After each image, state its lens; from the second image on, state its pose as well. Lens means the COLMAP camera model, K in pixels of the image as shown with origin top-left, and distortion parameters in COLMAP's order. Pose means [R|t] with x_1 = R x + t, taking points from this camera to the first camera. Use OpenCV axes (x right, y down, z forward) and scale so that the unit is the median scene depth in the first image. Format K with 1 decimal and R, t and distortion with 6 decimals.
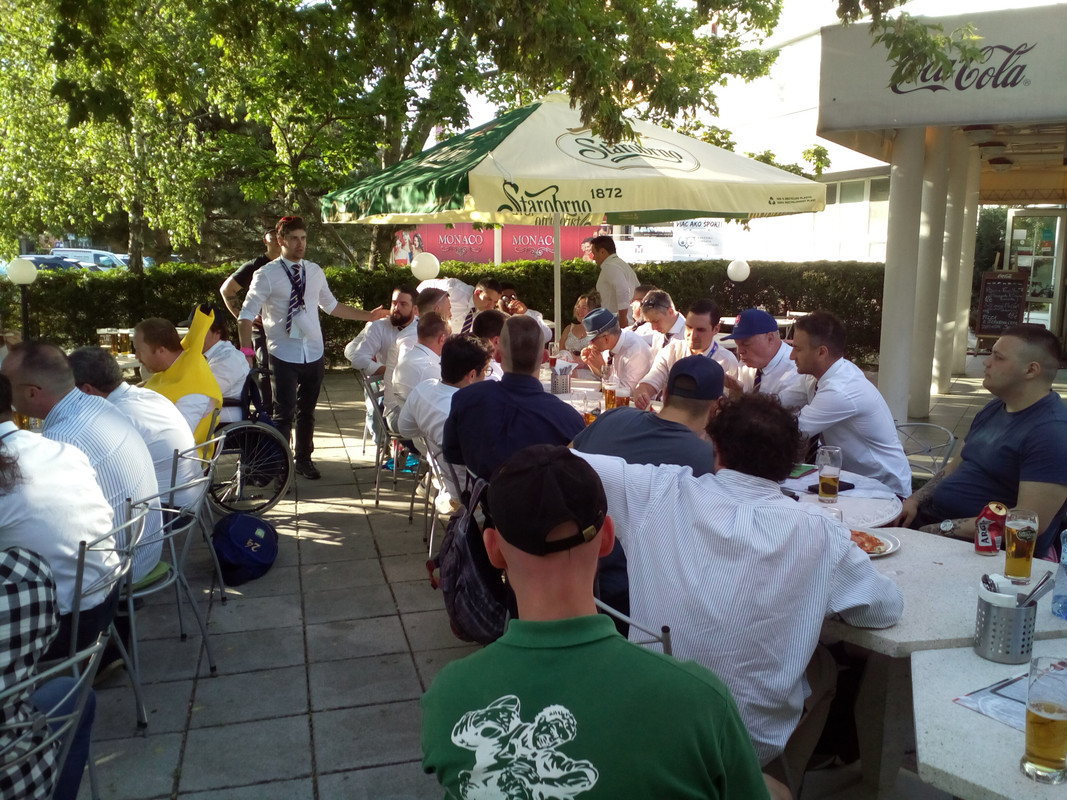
lens RADIAL K [[934.7, 0, 551.6], [0, 934.7, 412.8], [0, 0, 1]] dist [0.055542, -0.137807]
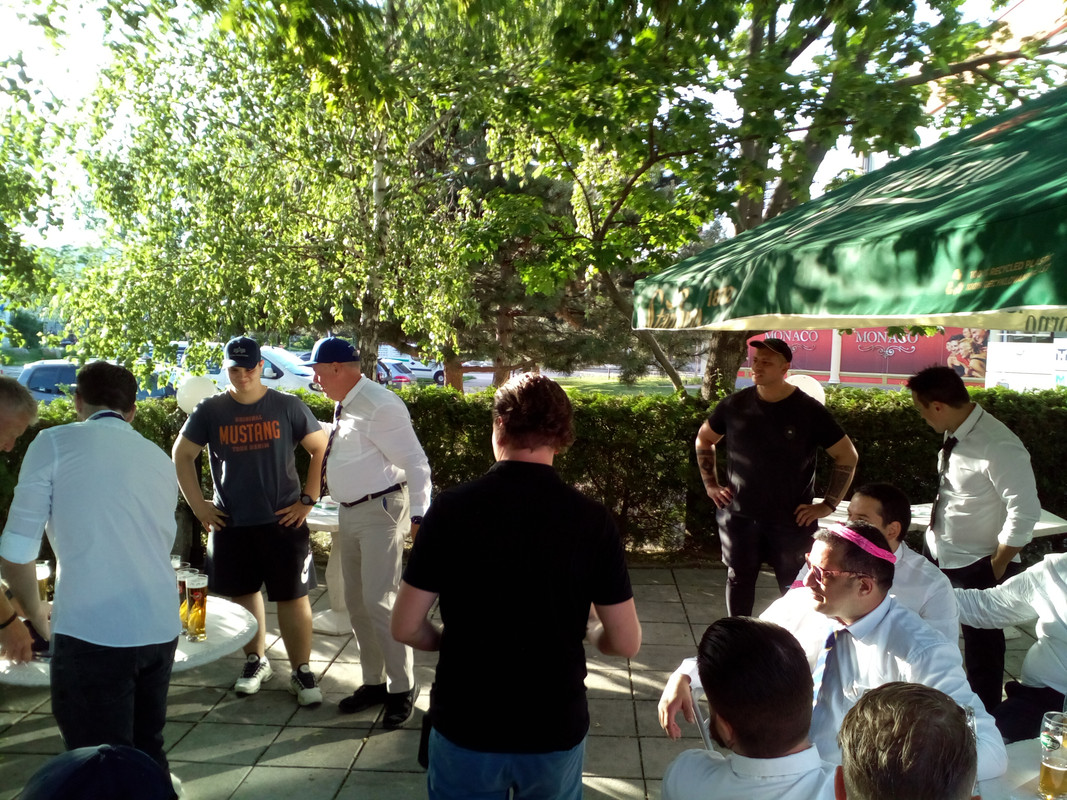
lens RADIAL K [[934.7, 0, 551.6], [0, 934.7, 412.8], [0, 0, 1]] dist [0.055542, -0.137807]
pose [[0.947588, 0.032562, -0.317832, -0.136043], [-0.062902, 0.994336, -0.085666, -0.124028], [0.313242, 0.101169, 0.944269, 0.567316]]
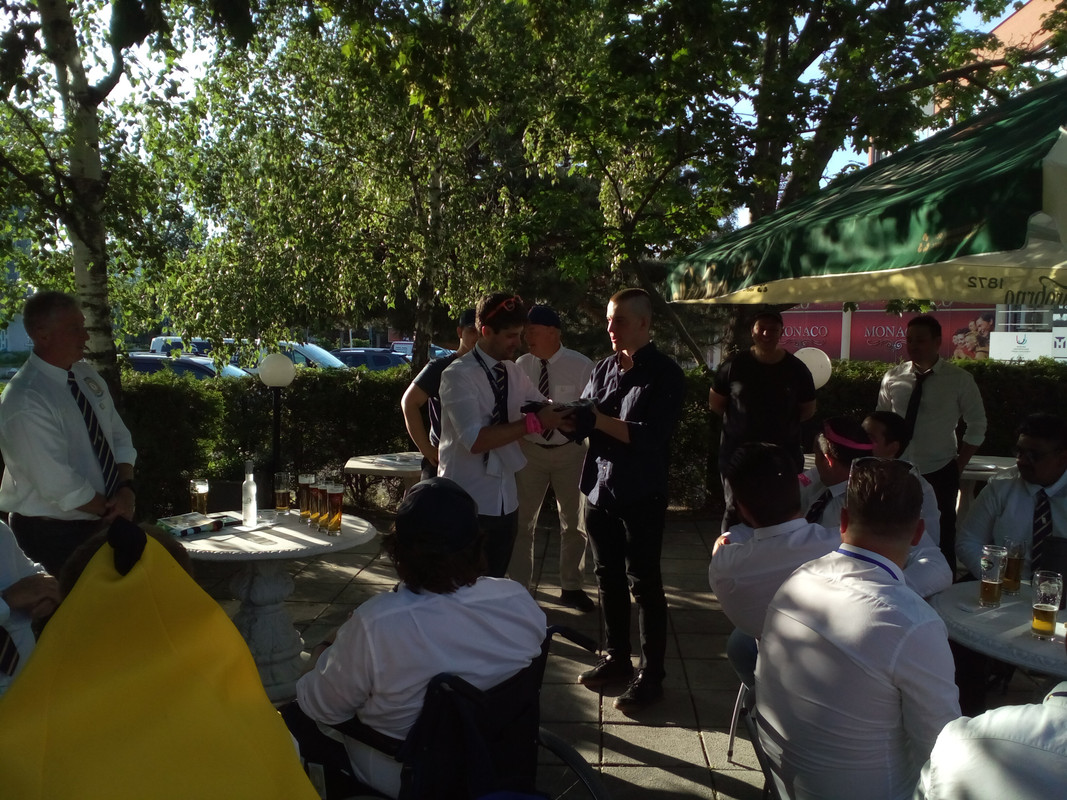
lens RADIAL K [[934.0, 0, 540.8], [0, 934.0, 417.7], [0, 0, 1]] dist [0.048152, -0.151200]
pose [[0.940553, 0.029985, -0.338320, -0.126871], [-0.061469, 0.994675, -0.082729, -0.077835], [0.334038, 0.098607, 0.937387, 0.453204]]
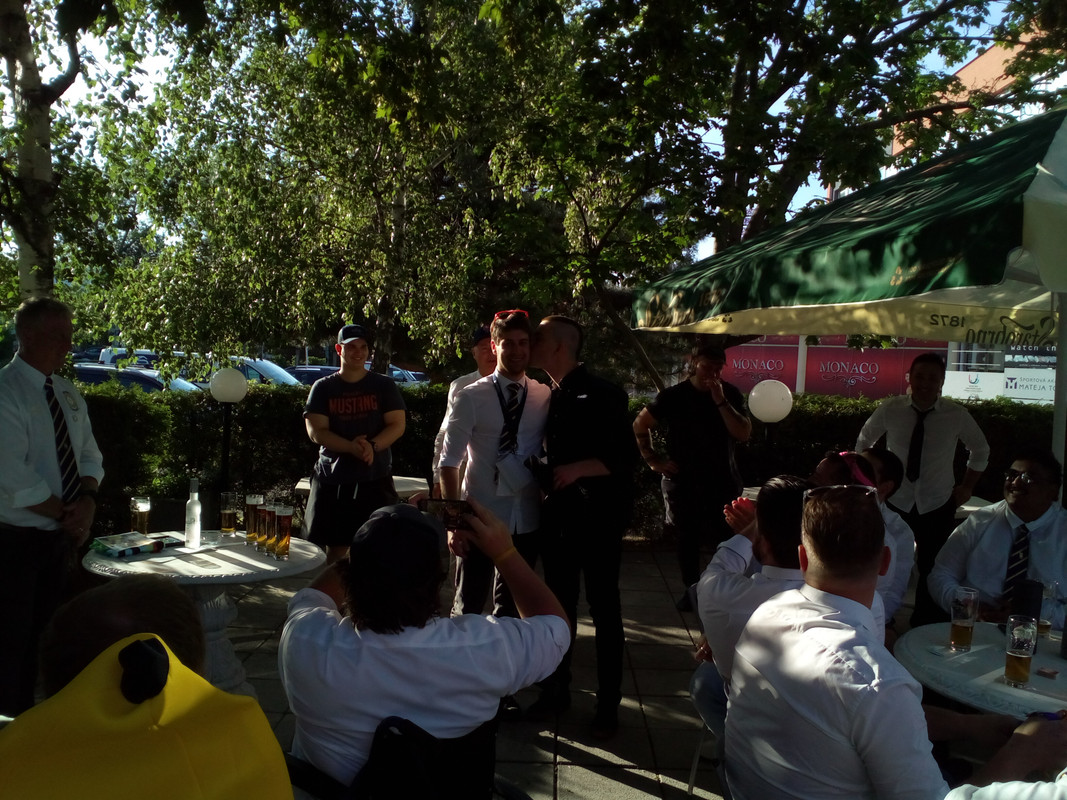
lens RADIAL K [[934.0, 0, 540.8], [0, 934.0, 417.7], [0, 0, 1]] dist [0.048152, -0.151200]
pose [[0.954257, 0.049783, -0.294813, -0.135528], [-0.086439, 0.989869, -0.112636, -0.079088], [0.286219, 0.132967, 0.948893, 0.467688]]
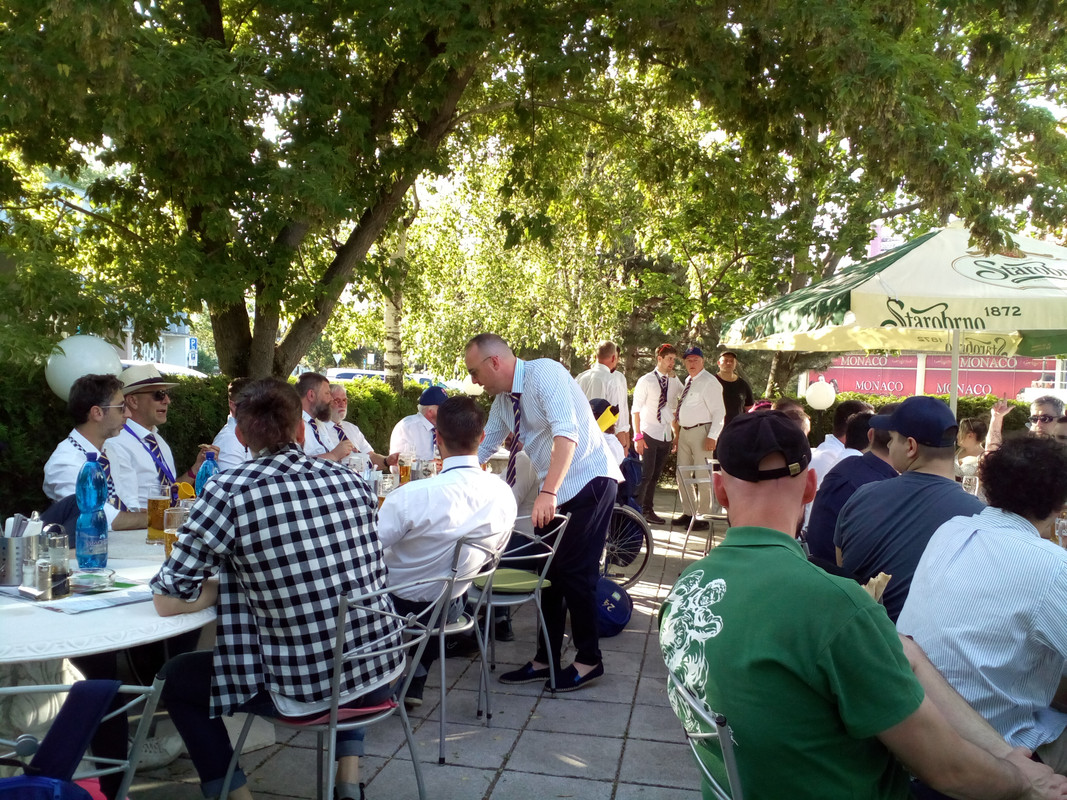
lens RADIAL K [[930.2, 0, 539.7], [0, 930.2, 420.7], [0, 0, 1]] dist [0.081386, -0.247405]
pose [[0.898745, 0.050239, -0.435584, 0.049439], [-0.114682, 0.985767, -0.122929, 0.044376], [0.423209, 0.160435, 0.891715, -0.037001]]
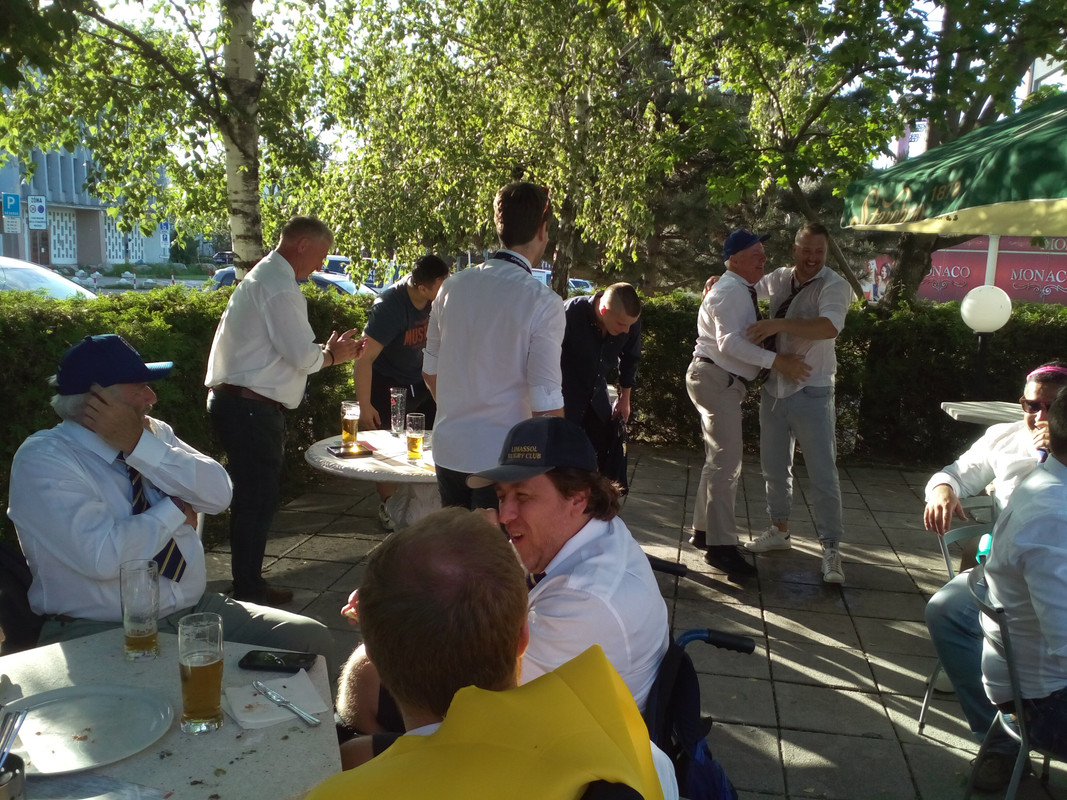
lens RADIAL K [[934.0, 0, 540.8], [0, 934.0, 417.7], [0, 0, 1]] dist [0.048152, -0.151200]
pose [[0.894165, 0.103759, -0.435549, -0.173404], [-0.115119, 0.993352, 0.000306, -0.074581], [0.432685, 0.049866, 0.900165, 0.472880]]
